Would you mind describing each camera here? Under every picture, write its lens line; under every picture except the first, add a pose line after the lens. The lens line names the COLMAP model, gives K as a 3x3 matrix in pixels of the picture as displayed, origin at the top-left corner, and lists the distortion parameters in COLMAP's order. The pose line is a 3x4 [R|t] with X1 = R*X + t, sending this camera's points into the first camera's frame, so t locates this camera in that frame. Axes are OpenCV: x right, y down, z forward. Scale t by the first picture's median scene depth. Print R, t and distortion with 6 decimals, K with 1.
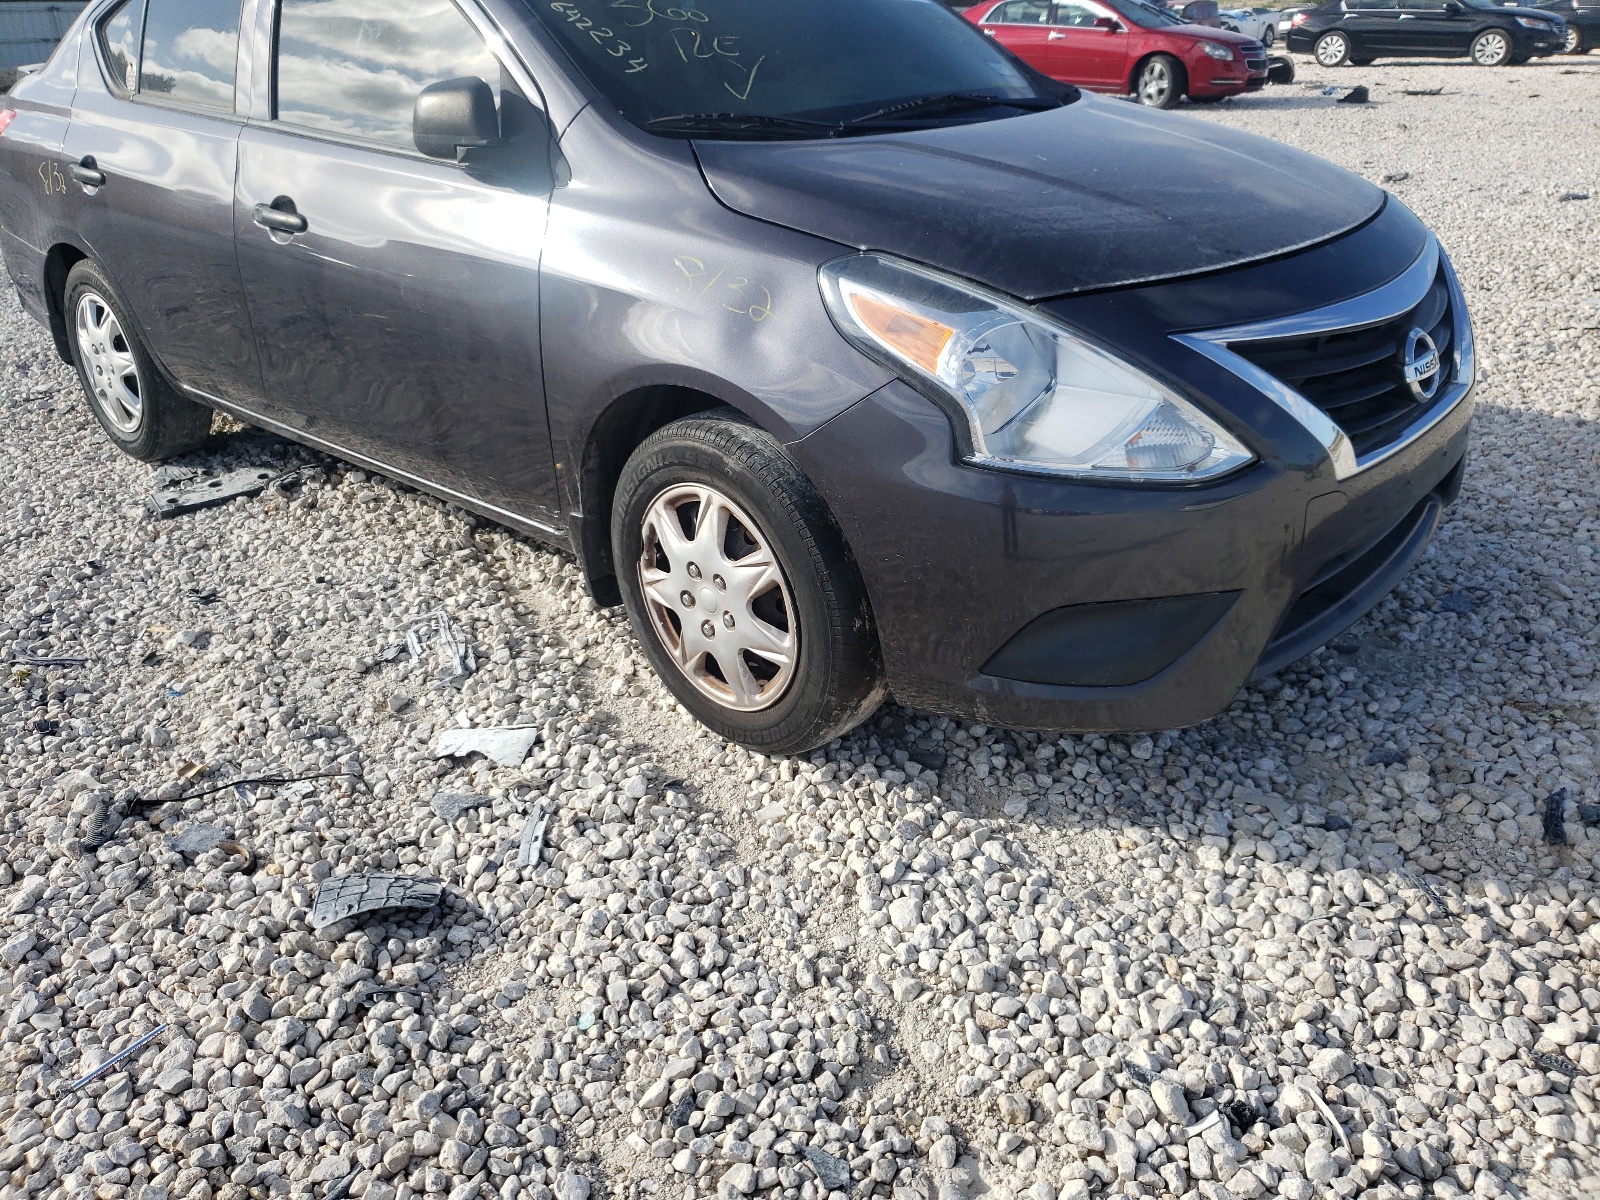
lens RADIAL K [[1209.1, 0, 800.0], [0, 1209.1, 600.0], [0, 0, 1]] dist [0.017376, -0.003143]
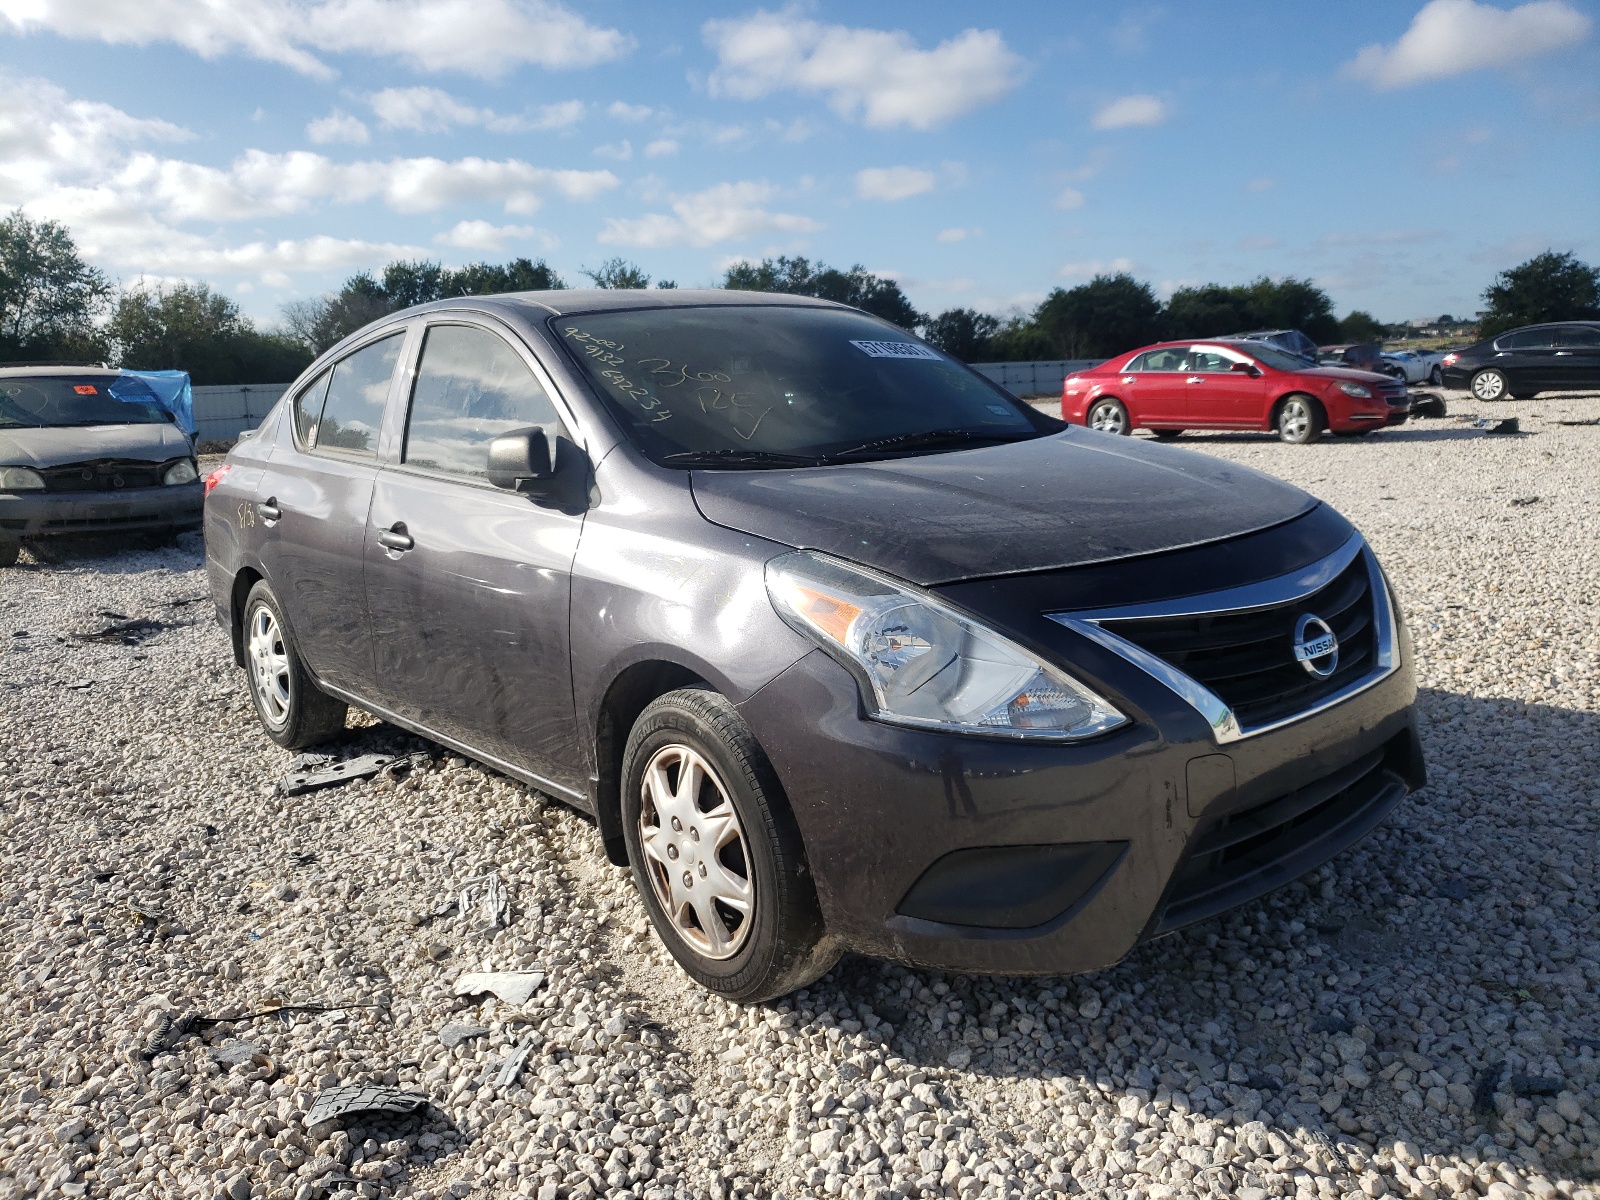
lens RADIAL K [[1244.8, 0, 800.0], [0, 1244.8, 600.0], [0, 0, 1]] dist [-0.014089, 0.048822]
pose [[0.989213, -0.004954, -0.146398, 0.193521], [-0.033977, 0.964410, -0.262218, 0.072819], [0.142486, 0.264363, 0.953839, -0.148237]]
